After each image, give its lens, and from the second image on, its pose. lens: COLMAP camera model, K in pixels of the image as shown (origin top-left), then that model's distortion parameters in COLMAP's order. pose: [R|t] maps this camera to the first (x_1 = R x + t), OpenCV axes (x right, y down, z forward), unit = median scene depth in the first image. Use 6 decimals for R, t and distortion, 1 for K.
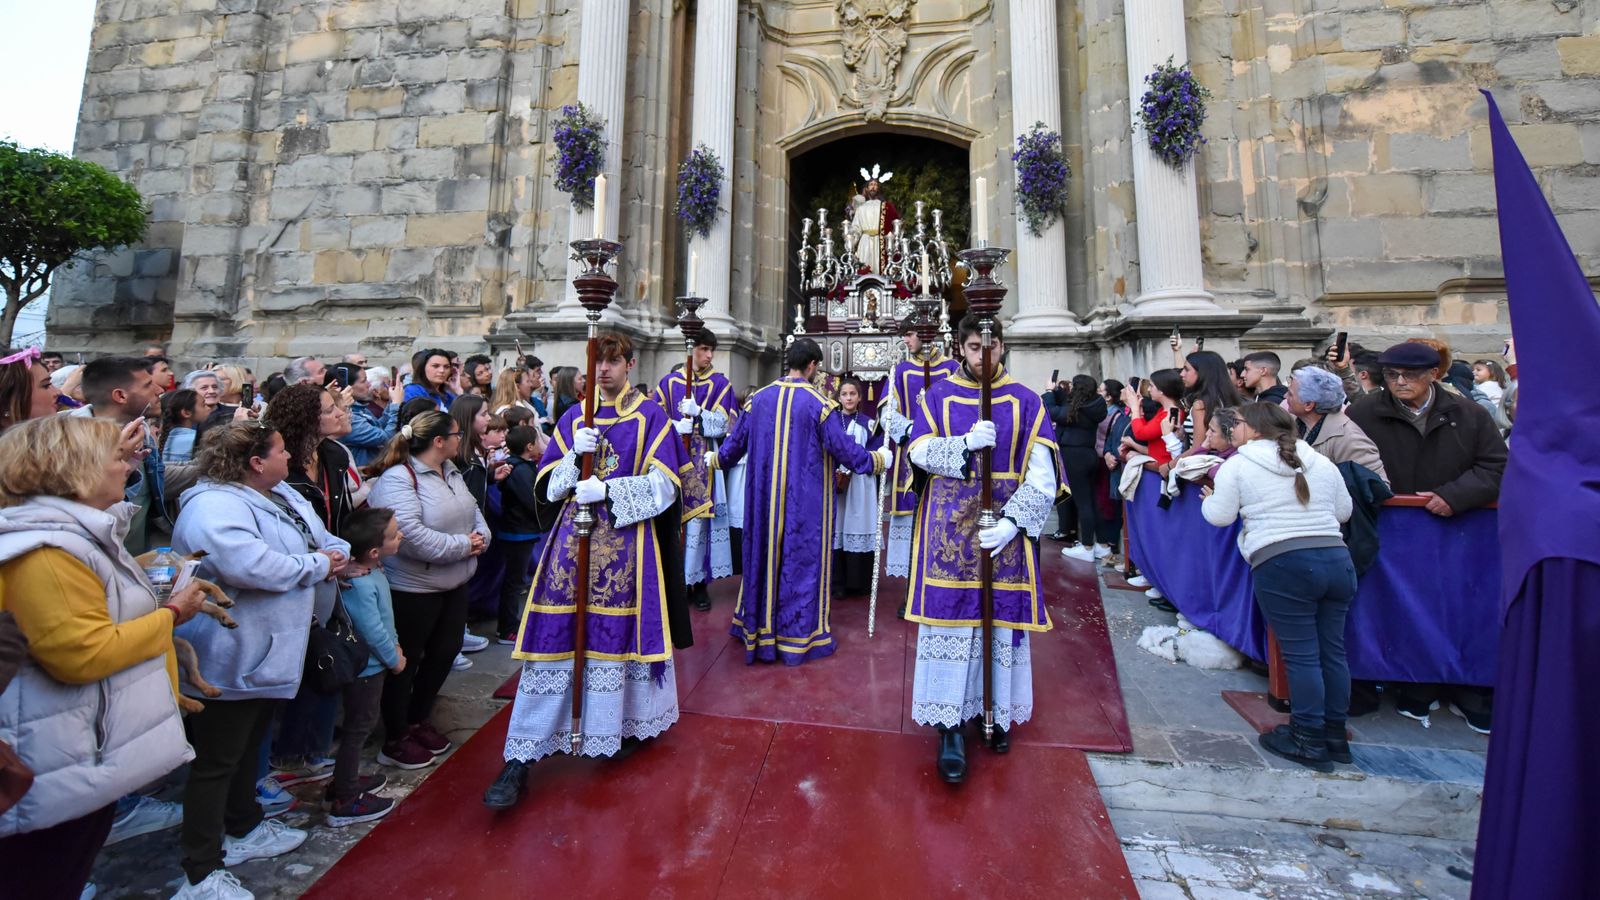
lens RADIAL K [[670.1, 0, 801.7], [0, 670.1, 336.7], [0, 0, 1]] dist [-0.006564, -0.000880]
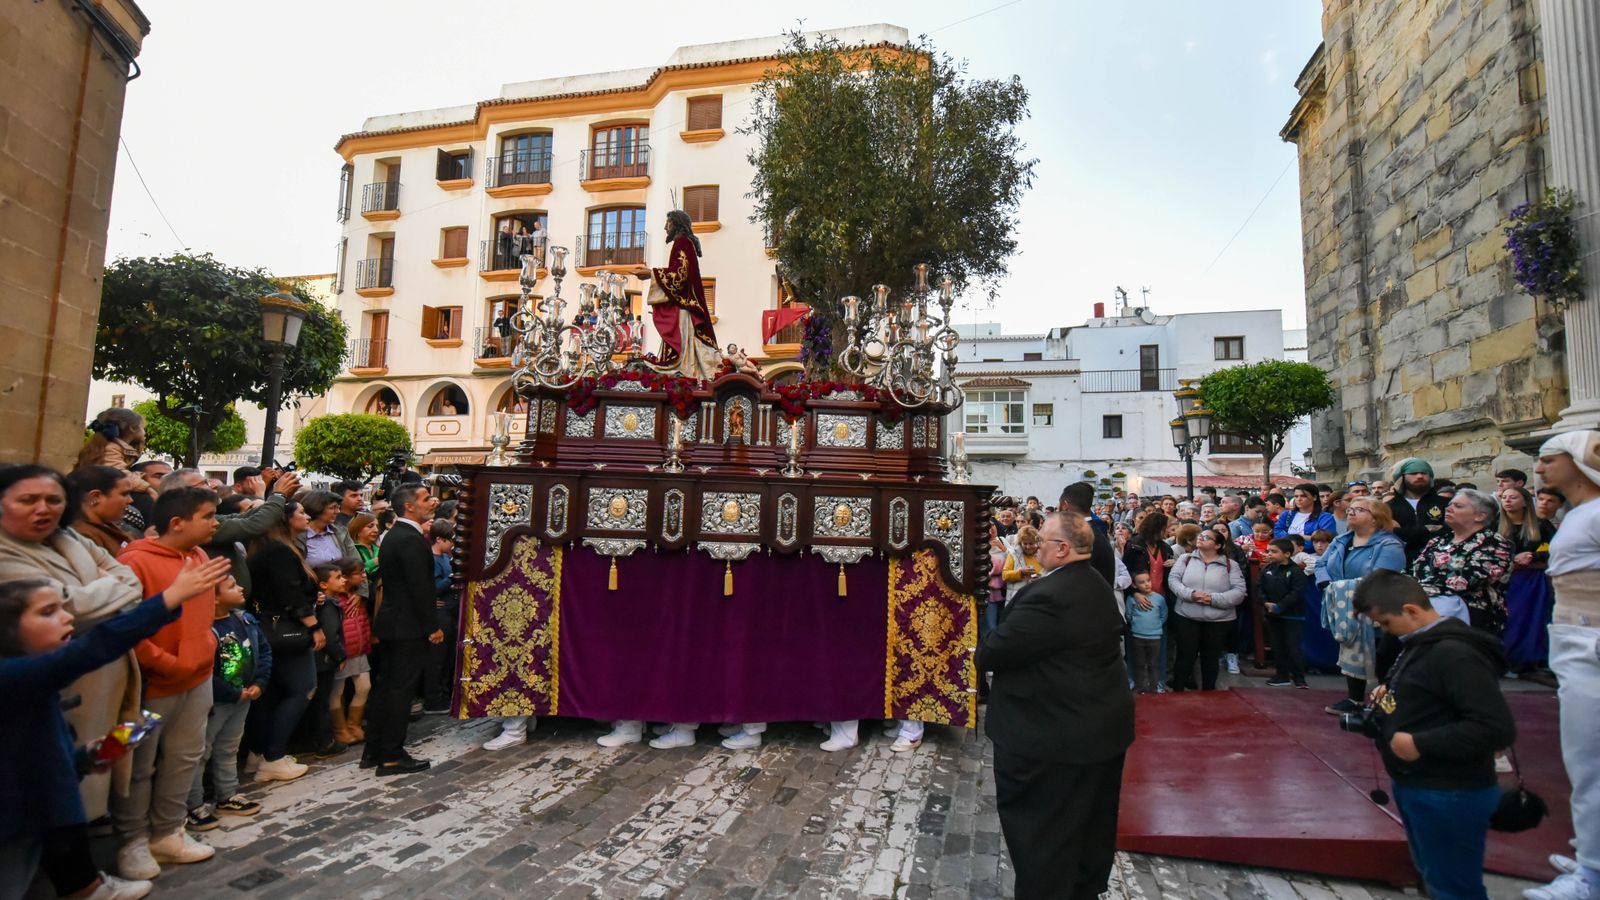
lens RADIAL K [[644.7, 0, 799.8], [0, 644.7, 457.7], [0, 0, 1]] dist [-0.001087, -0.000326]
pose [[-0.140306, -0.090874, -0.985929, 0.546939], [0.104558, 0.988851, -0.106023, -0.003226], [0.984572, -0.117962, -0.129240, 0.063939]]
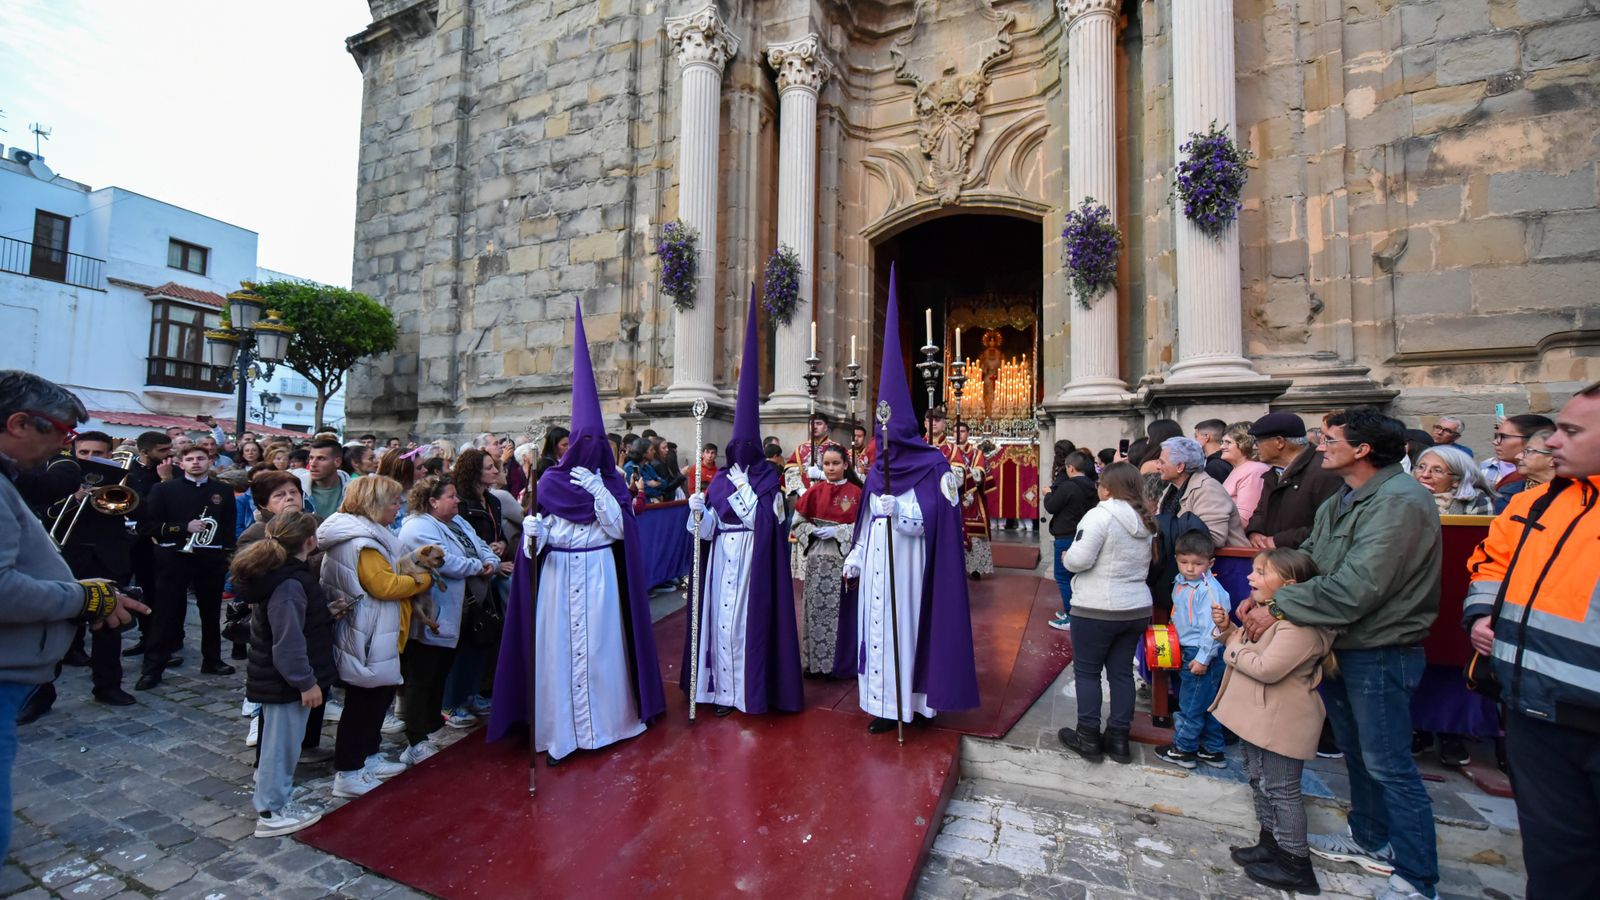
lens RADIAL K [[634.8, 0, 804.1], [0, 634.8, 452.0], [0, 0, 1]] dist [-0.006785, -0.000459]
pose [[0.970643, -0.005969, -0.240450, 0.137532], [0.023929, 0.997129, 0.071843, -0.007063], [0.239331, -0.075488, 0.967999, -0.072566]]
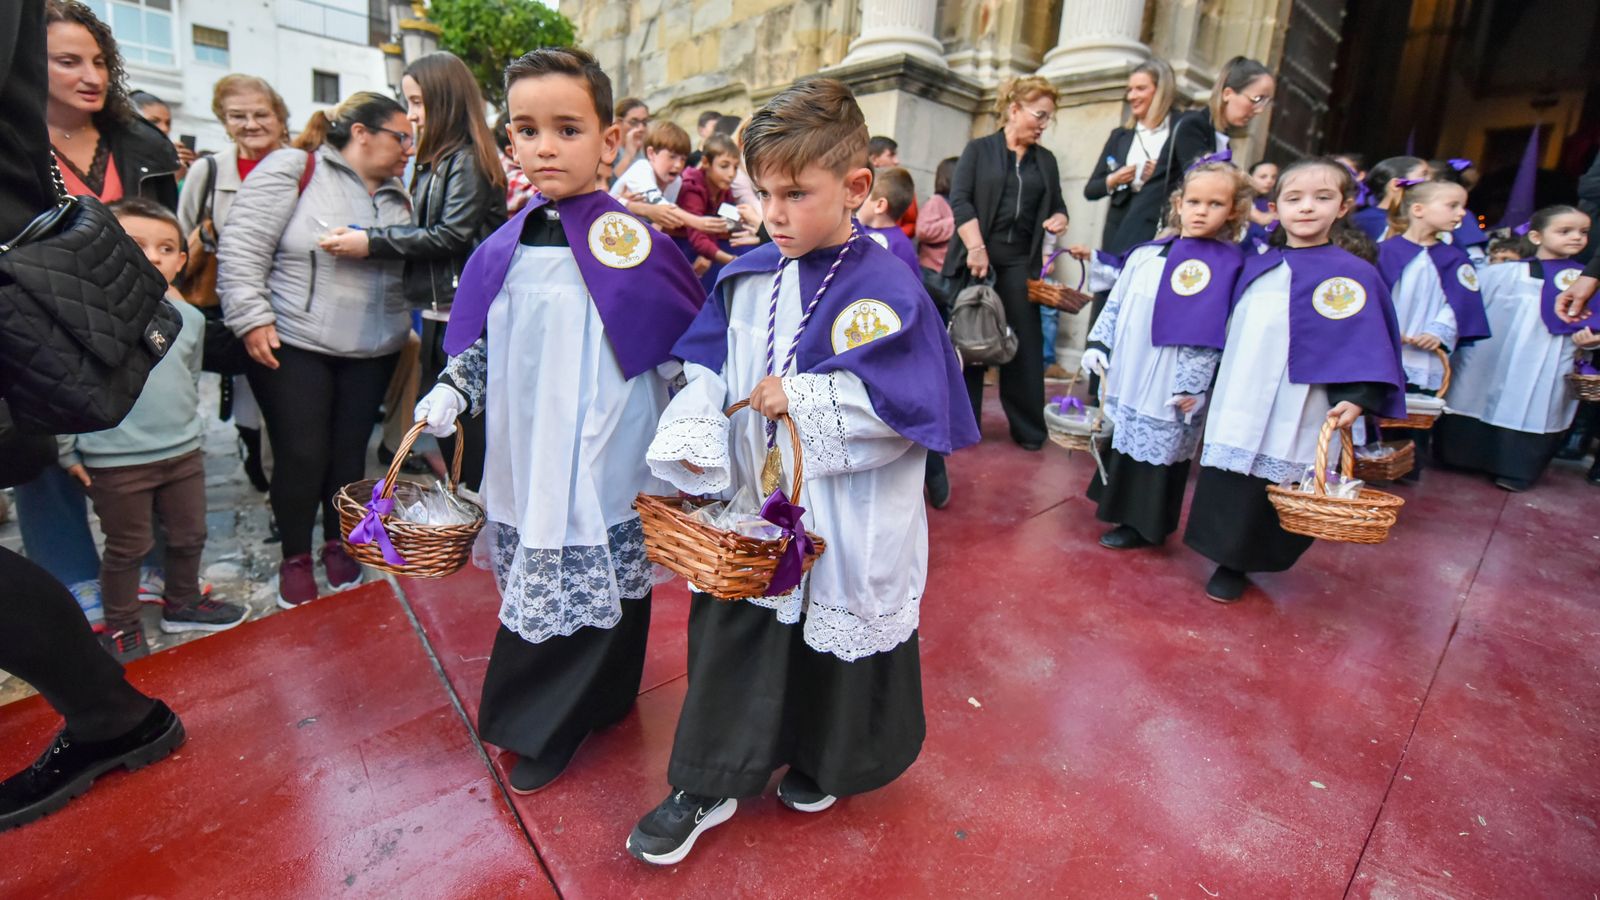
lens RADIAL K [[666.6, 0, 753.3], [0, 666.6, 354.0], [0, 0, 1]] dist [-0.001332, -0.000141]
pose [[0.745772, 0.137503, -0.651856, 0.051162], [0.020191, 0.973353, 0.228420, 0.085909], [0.665895, -0.183511, 0.723124, 0.308913]]
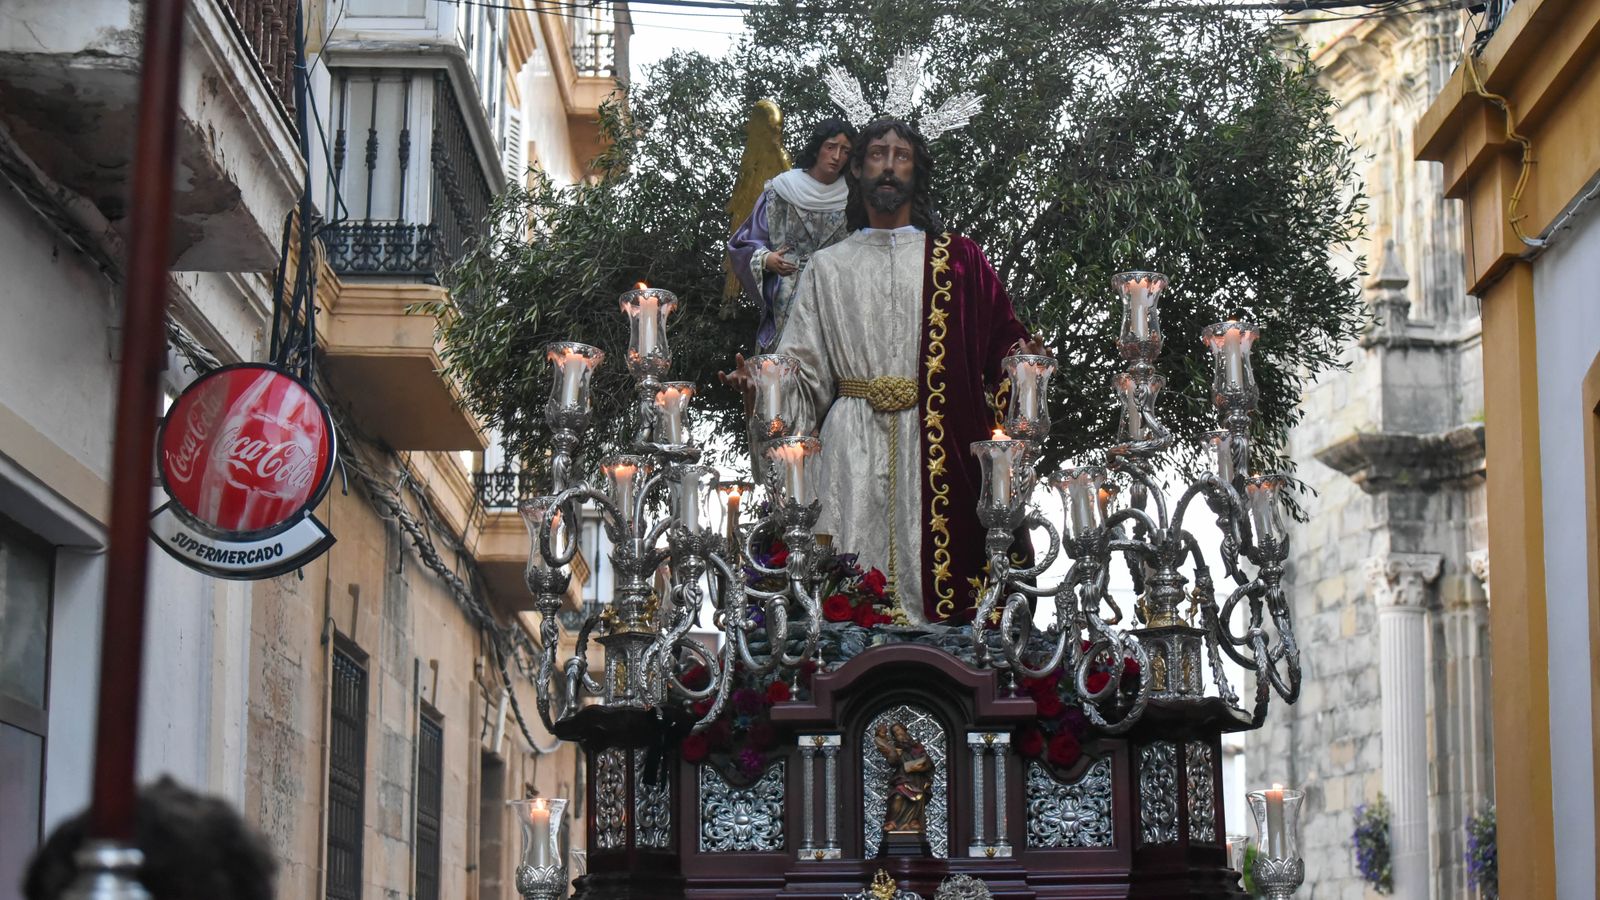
lens RADIAL K [[3956.0, 0, 798.1], [0, 3956.0, 449.7], [0, 0, 1]] dist [-0.208552, -0.122846]
pose [[0.377103, -0.148051, -0.914262, 4.441974], [0.119793, 0.986646, -0.110362, -0.264131], [0.918391, -0.067905, 0.389803, -1.957768]]
